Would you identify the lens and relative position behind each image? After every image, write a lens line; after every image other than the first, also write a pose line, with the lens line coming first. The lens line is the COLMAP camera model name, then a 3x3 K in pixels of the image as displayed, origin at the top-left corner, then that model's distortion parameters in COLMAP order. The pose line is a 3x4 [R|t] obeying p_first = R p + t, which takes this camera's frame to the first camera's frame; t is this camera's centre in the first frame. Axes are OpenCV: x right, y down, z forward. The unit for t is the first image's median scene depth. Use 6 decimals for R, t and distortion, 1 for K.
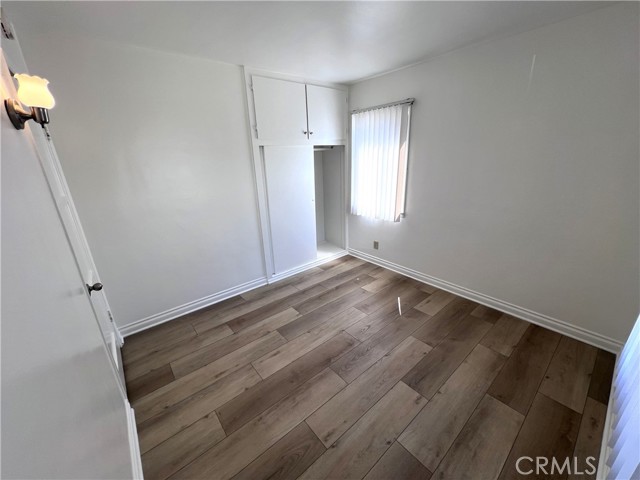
lens RADIAL K [[257.1, 0, 319.7], [0, 257.1, 240.1], [0, 0, 1]] dist [-0.000553, 0.000036]
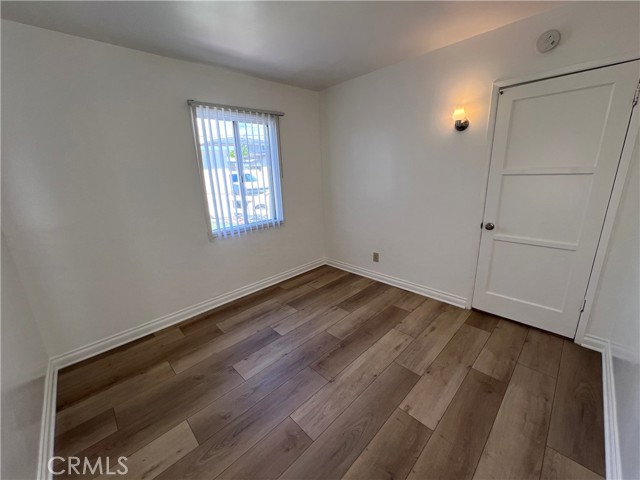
lens RADIAL K [[257.1, 0, 319.9], [0, 257.1, 240.3], [0, 0, 1]] dist [-0.000553, 0.000036]
pose [[-0.993939, 0.095347, -0.054719, 0.145831], [0.048154, 0.825070, 0.562975, -0.481804], [0.098825, 0.556928, -0.824660, 1.639315]]
